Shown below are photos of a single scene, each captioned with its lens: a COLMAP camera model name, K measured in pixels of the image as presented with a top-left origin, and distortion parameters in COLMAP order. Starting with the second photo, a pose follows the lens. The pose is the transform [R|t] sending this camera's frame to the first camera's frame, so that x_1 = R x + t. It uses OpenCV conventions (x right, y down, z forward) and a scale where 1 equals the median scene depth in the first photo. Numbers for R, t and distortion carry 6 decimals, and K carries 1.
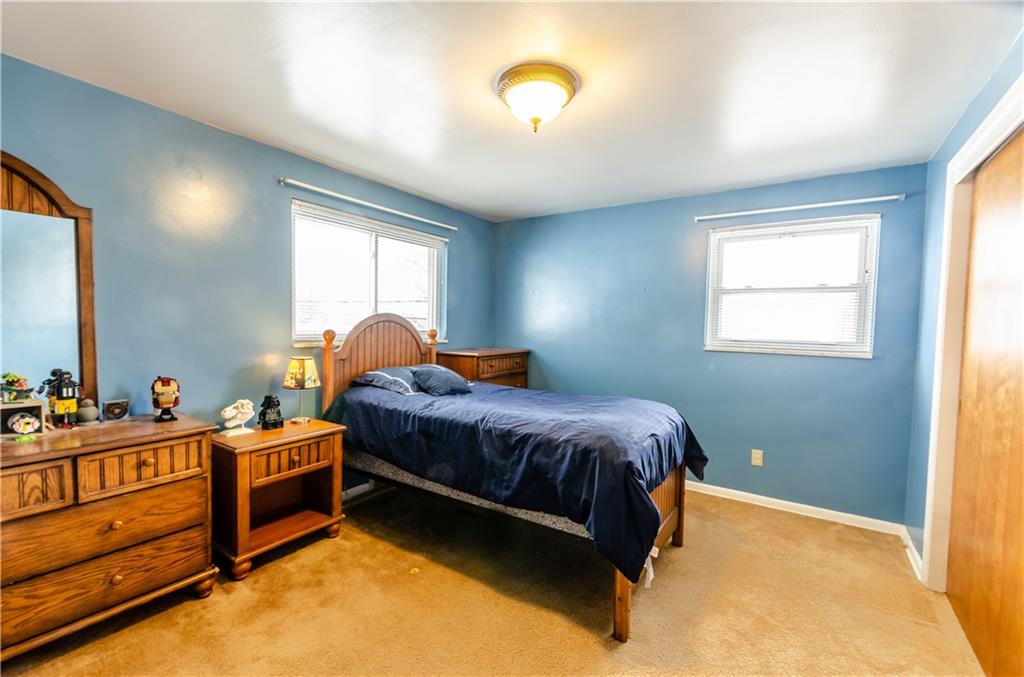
lens RADIAL K [[442.4, 0, 509.3], [0, 442.4, 339.9], [0, 0, 1]] dist [0.007467, -0.003651]
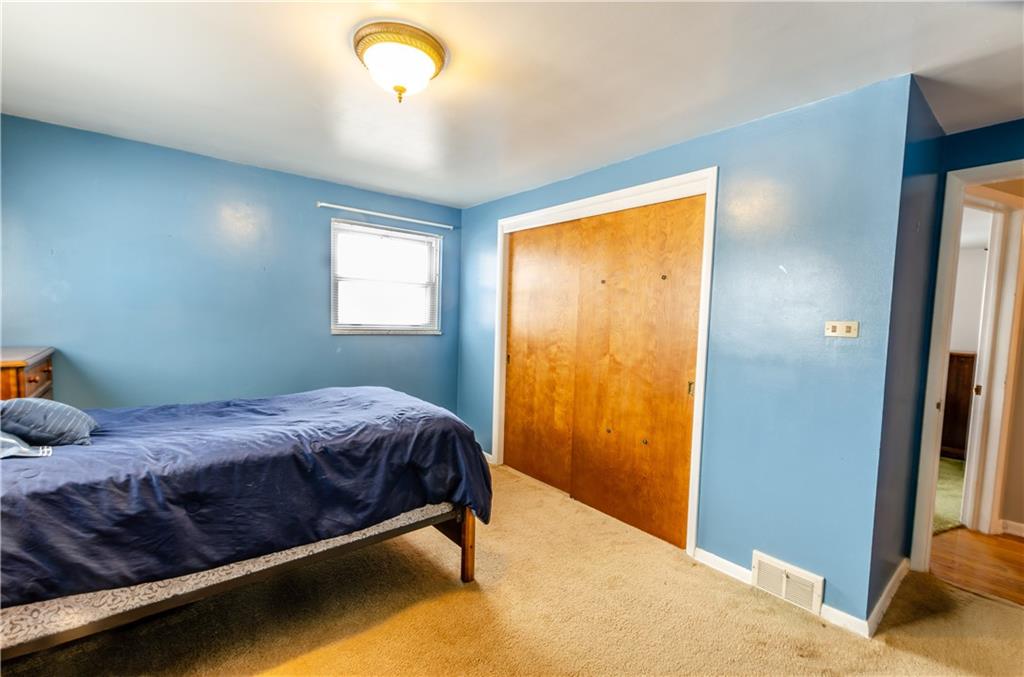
lens RADIAL K [[442.4, 0, 508.2], [0, 442.4, 343.9], [0, 0, 1]] dist [0.007467, -0.003651]
pose [[0.292780, -0.068785, 0.953702, -0.632587], [0.011772, 0.997593, 0.068337, -0.030228], [-0.956107, -0.008780, 0.292885, 0.436491]]
